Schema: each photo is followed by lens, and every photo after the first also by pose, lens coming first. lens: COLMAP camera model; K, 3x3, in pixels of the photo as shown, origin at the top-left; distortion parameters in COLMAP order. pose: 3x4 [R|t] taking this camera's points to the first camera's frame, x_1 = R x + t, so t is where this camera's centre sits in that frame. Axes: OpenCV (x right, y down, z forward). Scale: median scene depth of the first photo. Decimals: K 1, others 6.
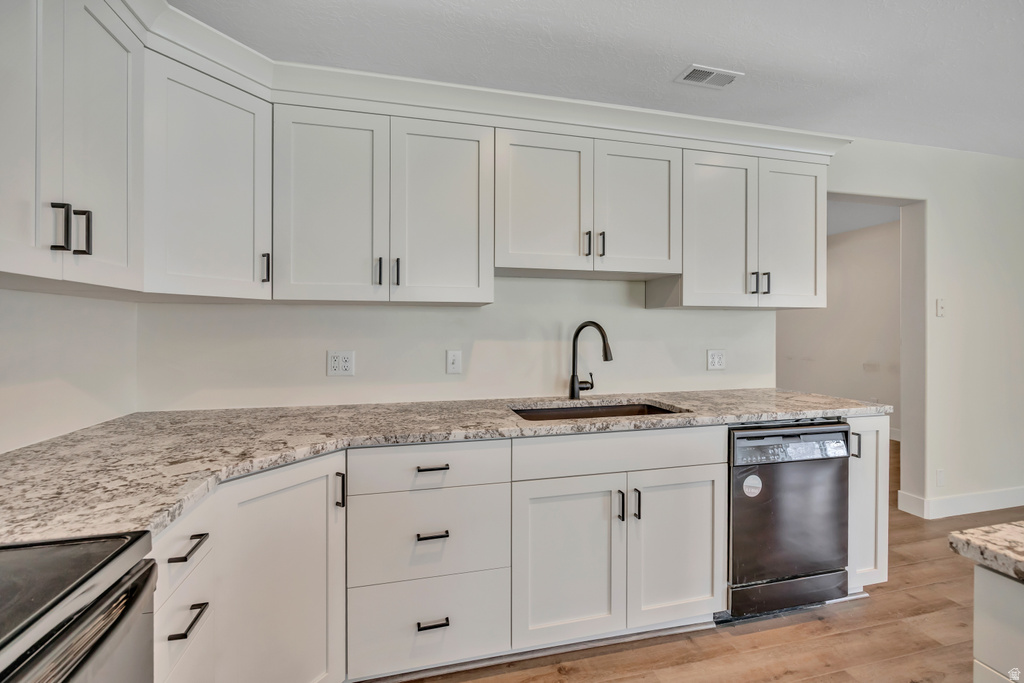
lens RADIAL K [[446.5, 0, 509.3], [0, 446.5, 329.4], [0, 0, 1]] dist [-0.001617, -0.000147]
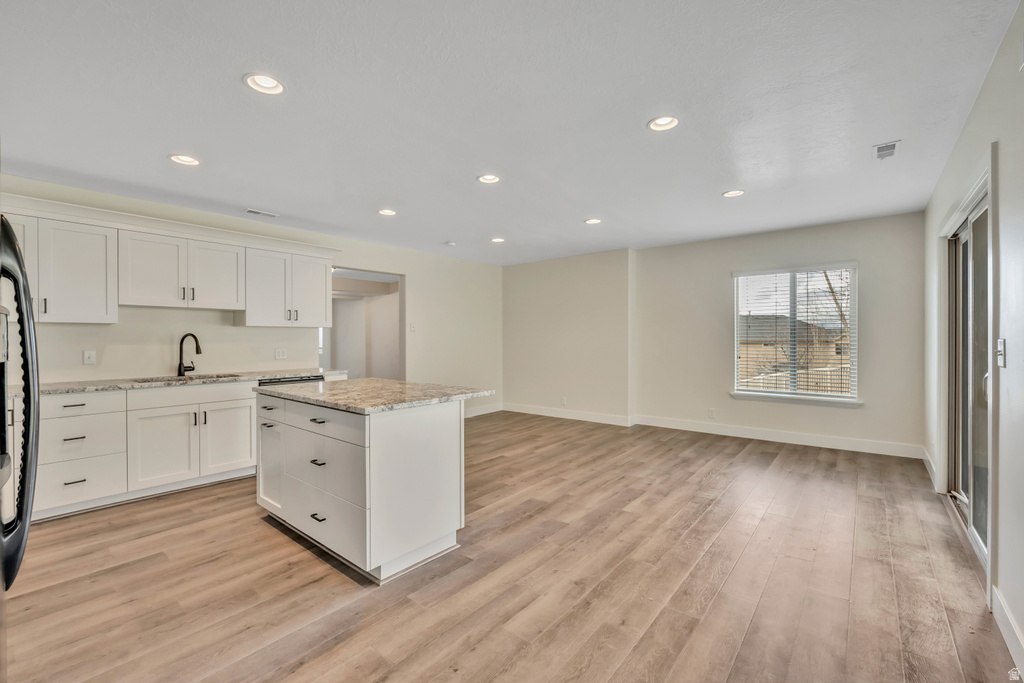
lens RADIAL K [[439.5, 0, 511.5], [0, 439.5, 339.9], [0, 0, 1]] dist [-0.000323, 0.000165]
pose [[0.805737, -0.004793, 0.592254, 0.189228], [0.003703, 0.999988, 0.003055, 0.008670], [-0.592262, -0.000268, 0.805746, -1.354321]]
